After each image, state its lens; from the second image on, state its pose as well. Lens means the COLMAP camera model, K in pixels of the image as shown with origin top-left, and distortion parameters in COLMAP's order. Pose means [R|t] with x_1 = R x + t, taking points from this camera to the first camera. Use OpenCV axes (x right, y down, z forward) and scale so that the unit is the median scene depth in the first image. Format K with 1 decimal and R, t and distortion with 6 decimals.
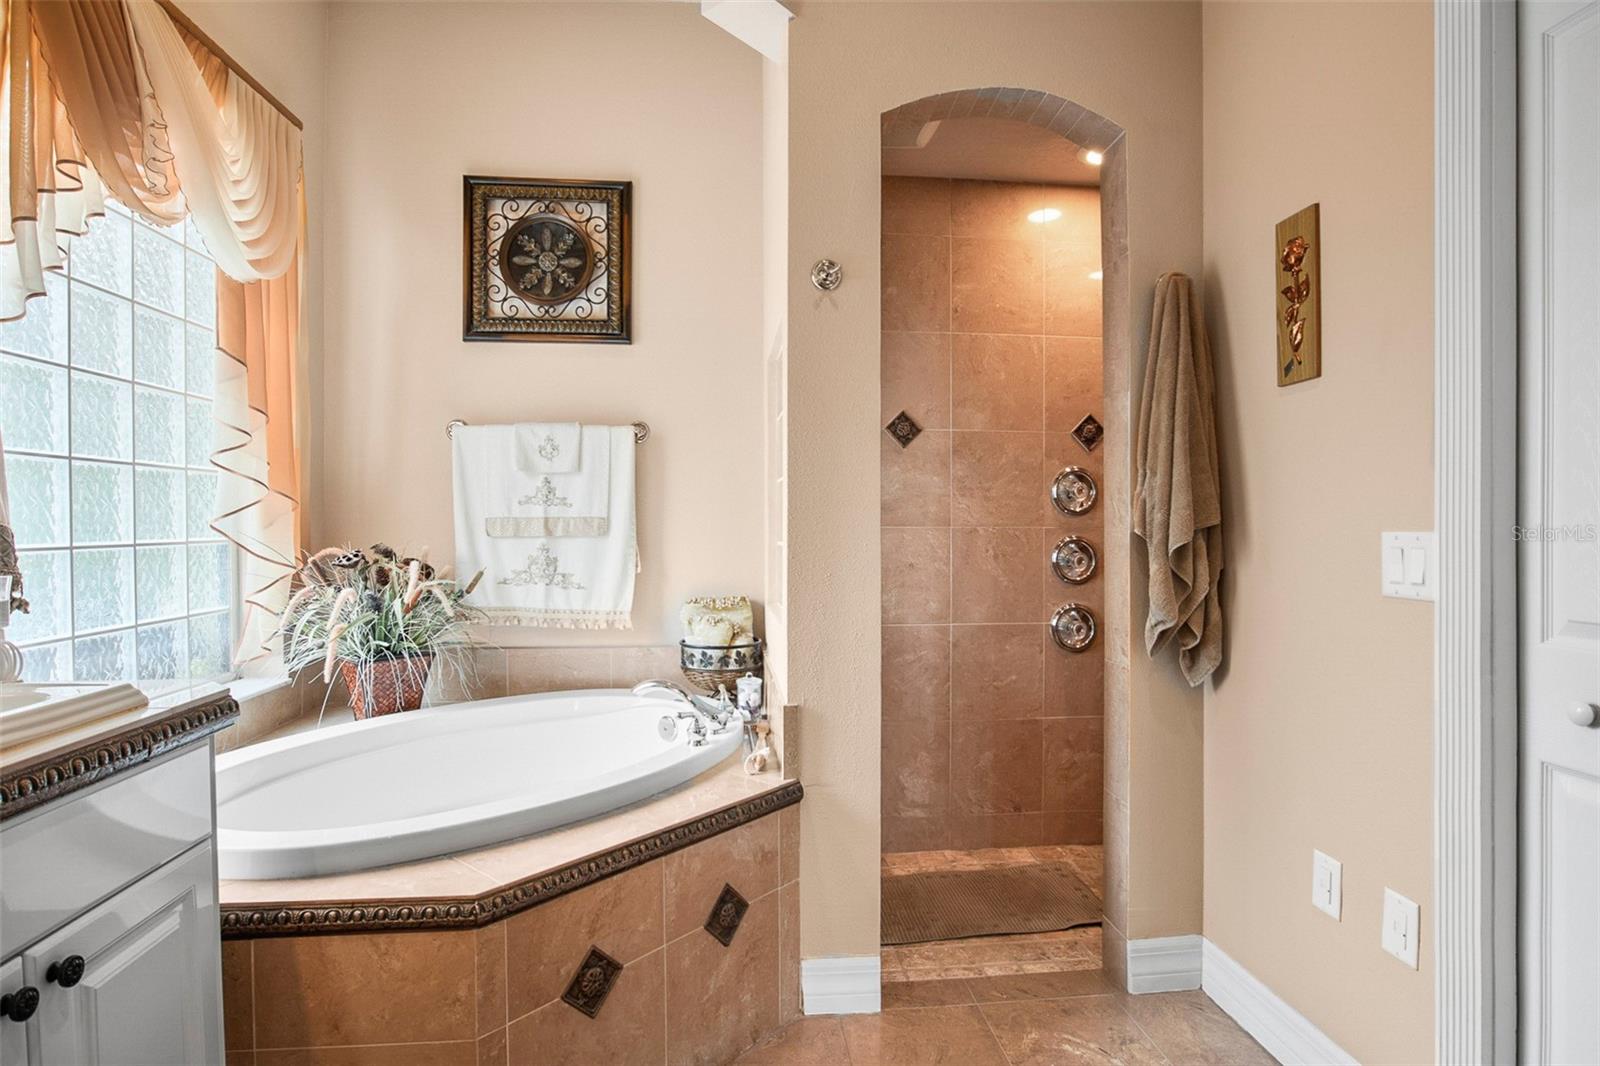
lens RADIAL K [[819.3, 0, 797.7], [0, 819.3, 524.6], [0, 0, 1]] dist [-0.031222, 0.008202]
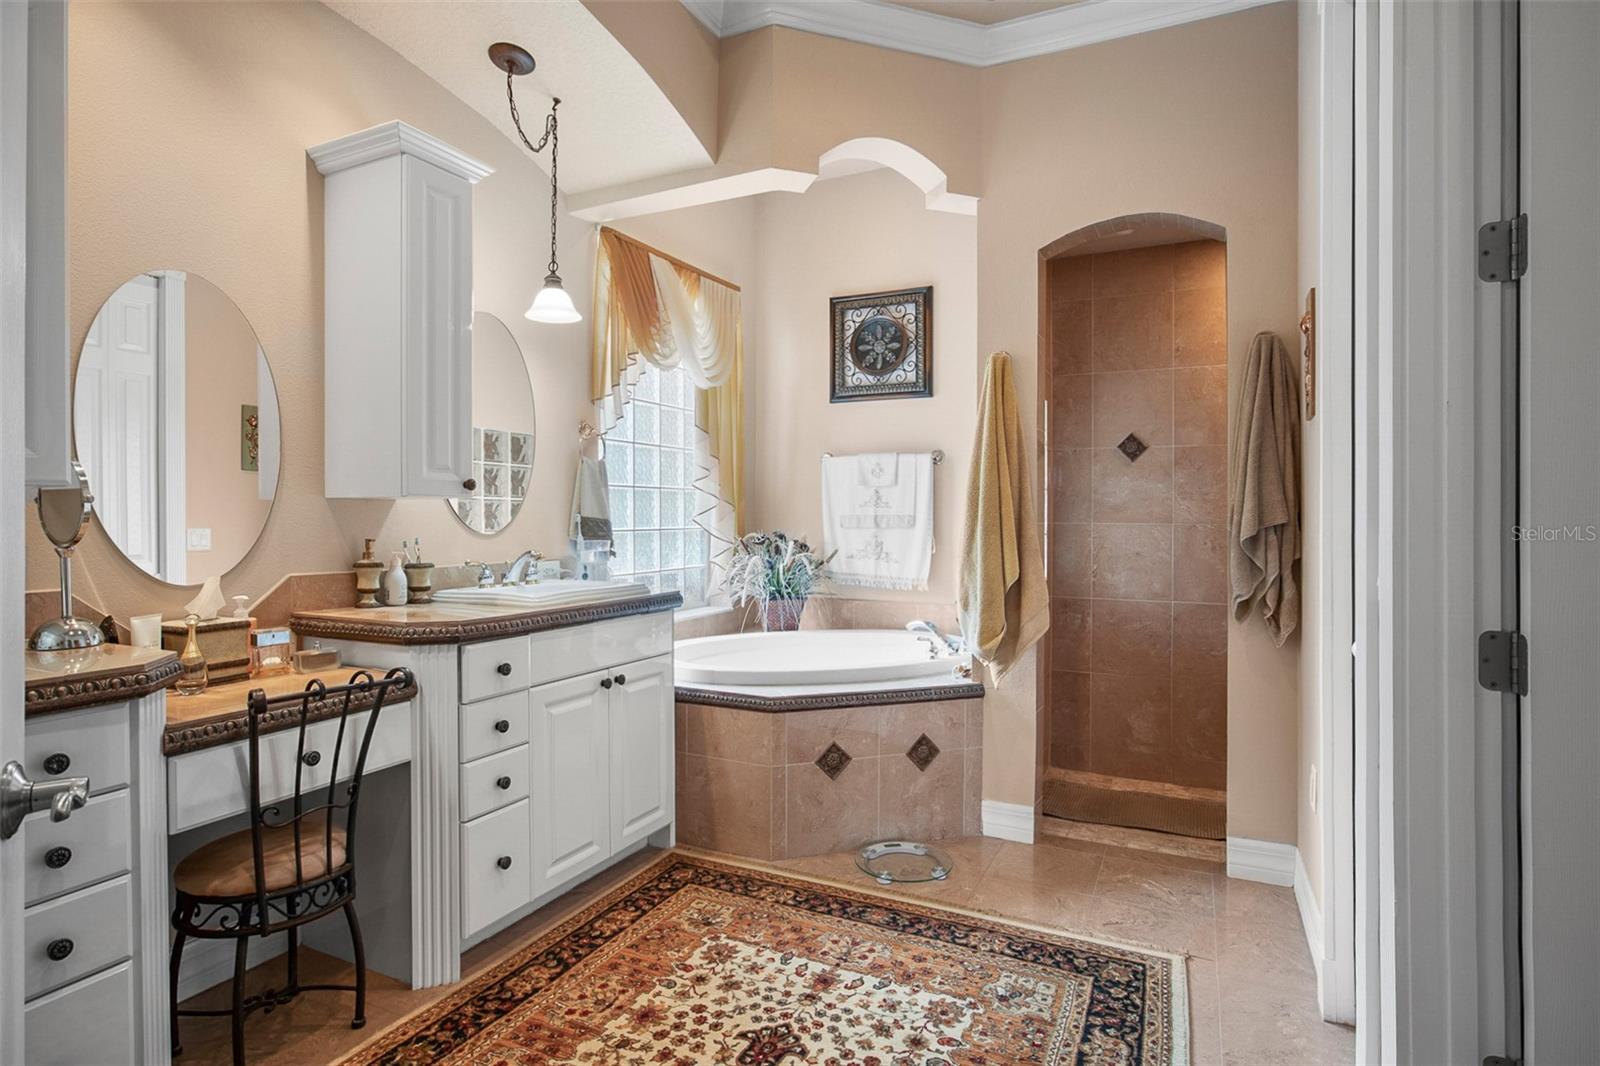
lens RADIAL K [[819.3, 0, 807.0], [0, 819.3, 507.3], [0, 0, 1]] dist [-0.031222, 0.008202]
pose [[0.850120, -0.001620, -0.526587, 0.450155], [-0.005521, 0.999913, -0.011988, -0.005323], [0.526560, 0.013098, 0.850037, -0.429441]]
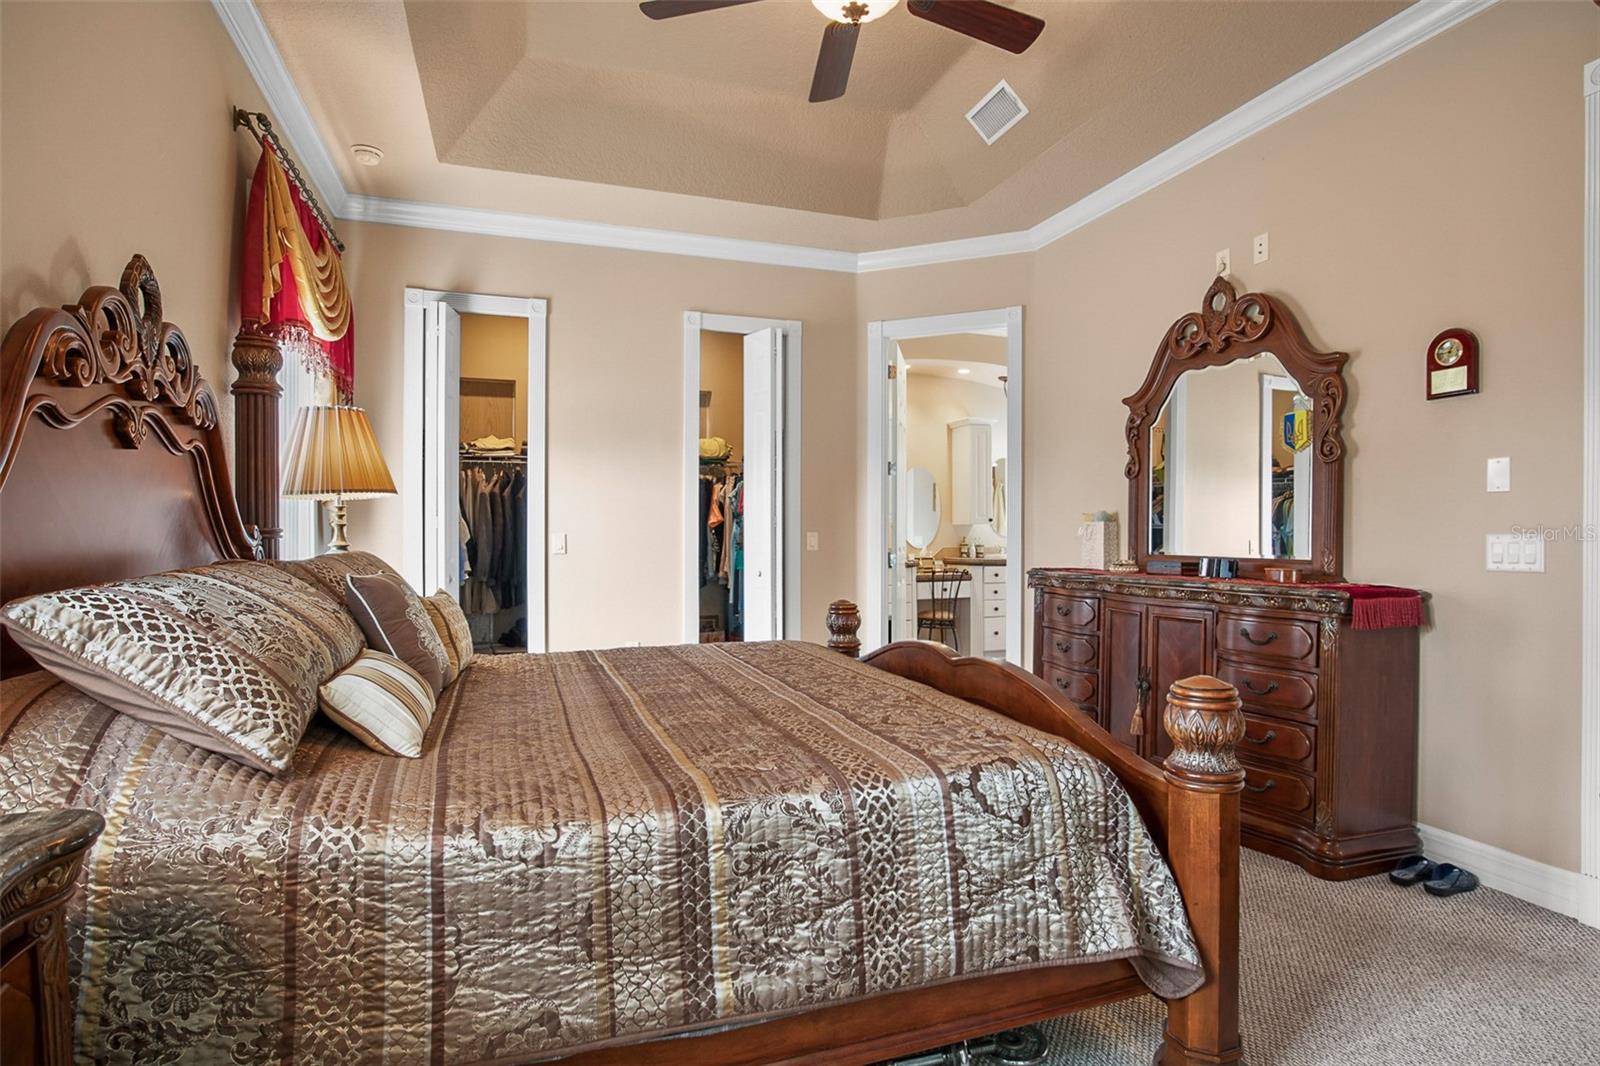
lens RADIAL K [[819.3, 0, 798.1], [0, 819.3, 532.6], [0, 0, 1]] dist [-0.031222, 0.008202]
pose [[0.225757, 0.011127, -0.974120, 2.726430], [-0.007569, 0.999925, 0.009668, -0.020767], [0.974154, 0.005191, 0.225824, -1.342139]]
